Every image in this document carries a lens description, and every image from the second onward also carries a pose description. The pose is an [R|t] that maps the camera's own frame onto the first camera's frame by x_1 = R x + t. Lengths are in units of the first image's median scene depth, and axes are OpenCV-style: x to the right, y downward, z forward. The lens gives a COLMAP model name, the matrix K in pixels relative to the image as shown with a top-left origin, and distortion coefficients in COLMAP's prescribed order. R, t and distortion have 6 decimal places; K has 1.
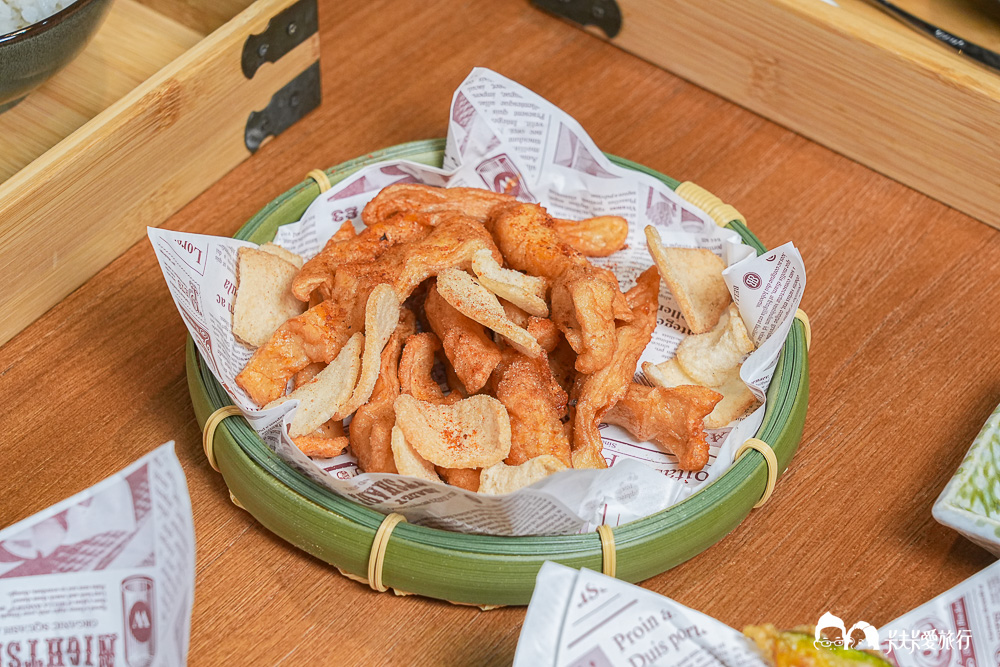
lens RADIAL K [[2912.1, 0, 500.0], [0, 2912.1, 333.5], [0, 0, 1]] dist [-0.076320, 1.199832]
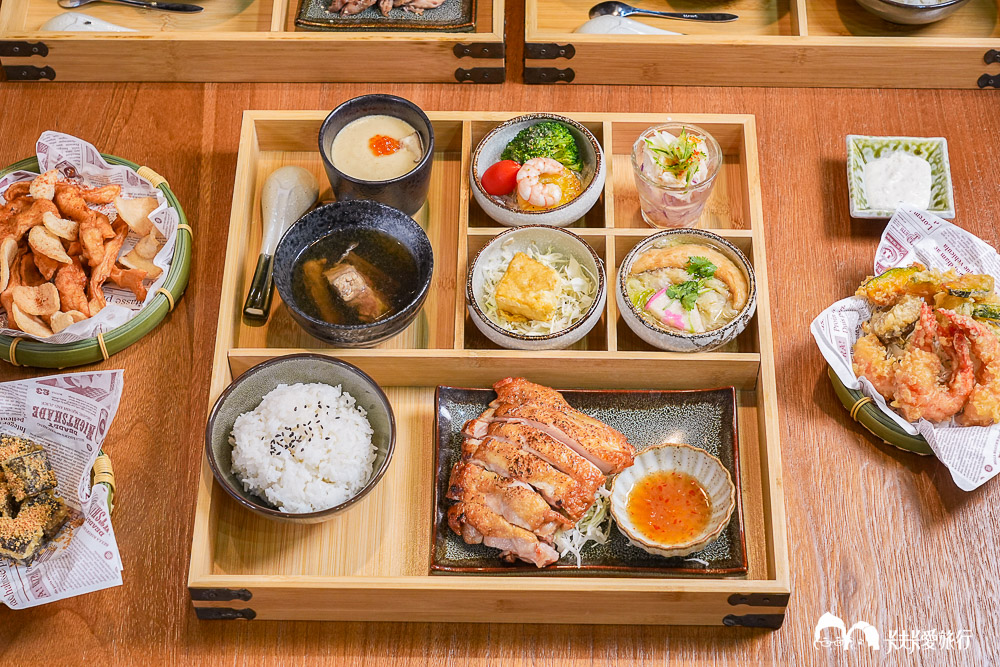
lens RADIAL K [[1885.9, 0, 500.0], [0, 1885.9, 333.5], [0, 0, 1]] dist [-0.002193, 0.002343]
pose [[0.809397, -0.508303, 0.294116, -0.627375], [0.423476, 0.852171, 0.307363, -0.476912], [-0.406870, -0.124228, 0.904999, -0.395886]]
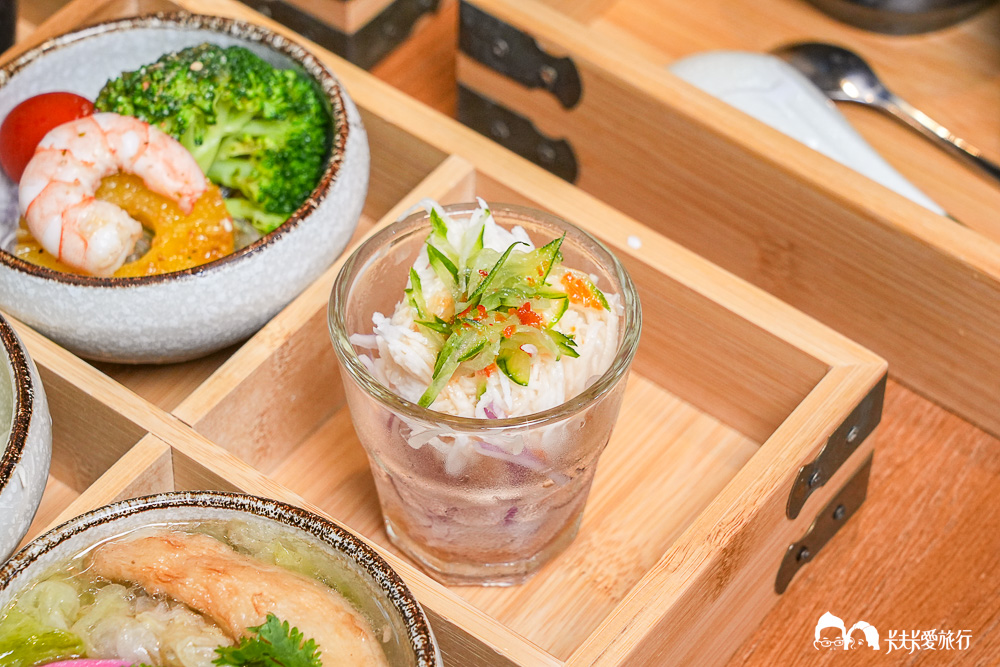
lens RADIAL K [[2912.1, 0, 500.0], [0, 2912.1, 333.5], [0, 0, 1]] dist [-0.076320, 1.199832]
pose [[0.999913, -0.003553, -0.012693, 0.035054], [0.004709, 0.995723, 0.092273, -0.120484], [0.012311, -0.092325, 0.995653, 0.281625]]
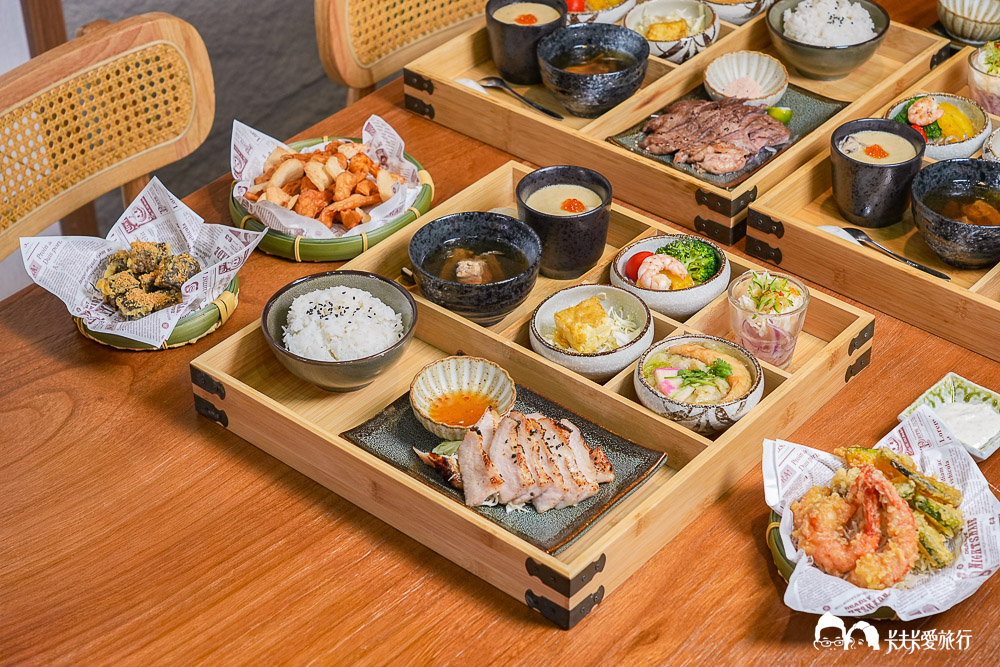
lens RADIAL K [[1885.9, 0, 500.0], [0, 1885.9, 333.5], [0, 0, 1]] dist [-0.002193, 0.002343]
pose [[0.997084, 0.001294, -0.076300, -0.090465], [-0.010206, 0.993135, -0.116527, 0.177829], [0.075626, 0.116966, 0.990252, -0.748584]]
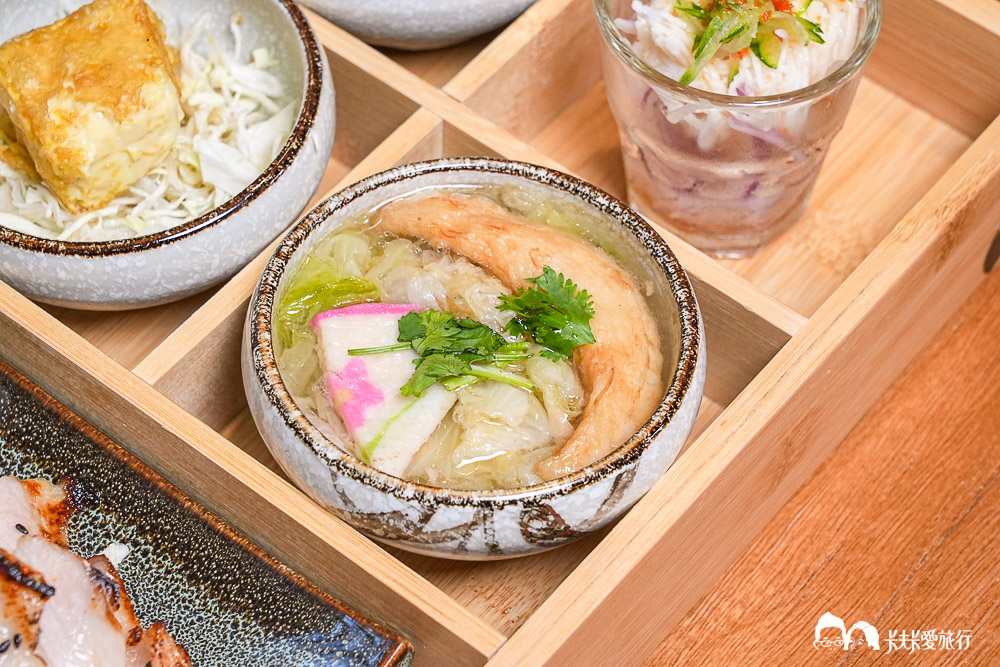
lens RADIAL K [[2912.1, 0, 500.0], [0, 2912.1, 333.5], [0, 0, 1]] dist [-0.076320, 1.199832]
pose [[0.999490, 0.021227, -0.023846, -0.019103], [-0.016882, 0.985379, 0.169537, -0.103552], [0.027096, -0.169048, 0.985235, 0.211822]]
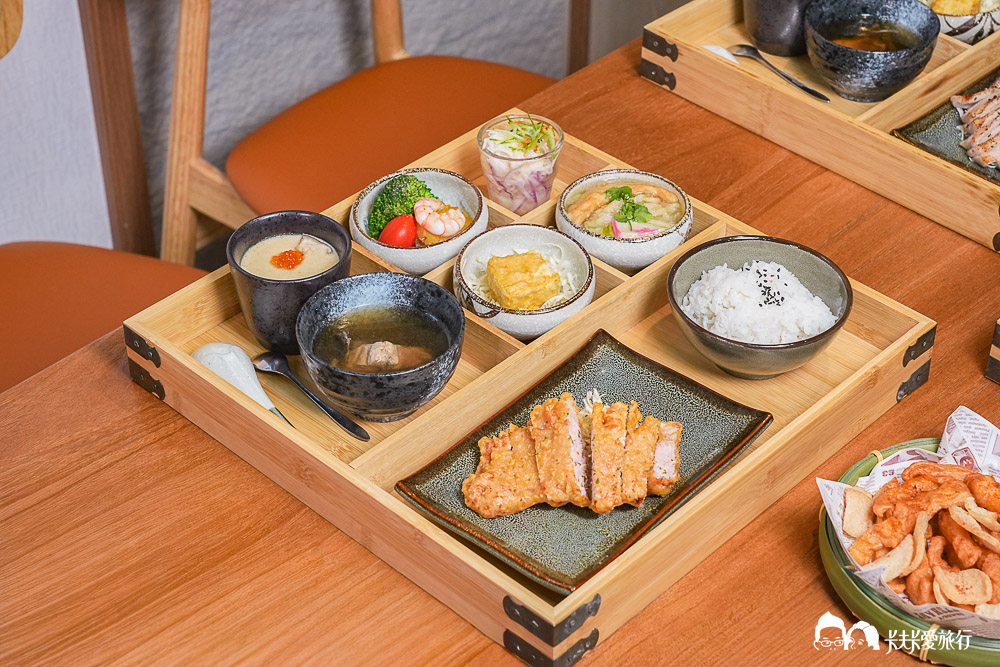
lens RADIAL K [[1885.9, 0, 500.0], [0, 1885.9, 333.5], [0, 0, 1]] dist [-0.002193, 0.002343]
pose [[0.991922, 0.061979, -0.110676, -0.243510], [-0.071141, 0.994185, -0.080846, 0.019628], [0.105021, 0.088066, 0.990563, -0.396494]]
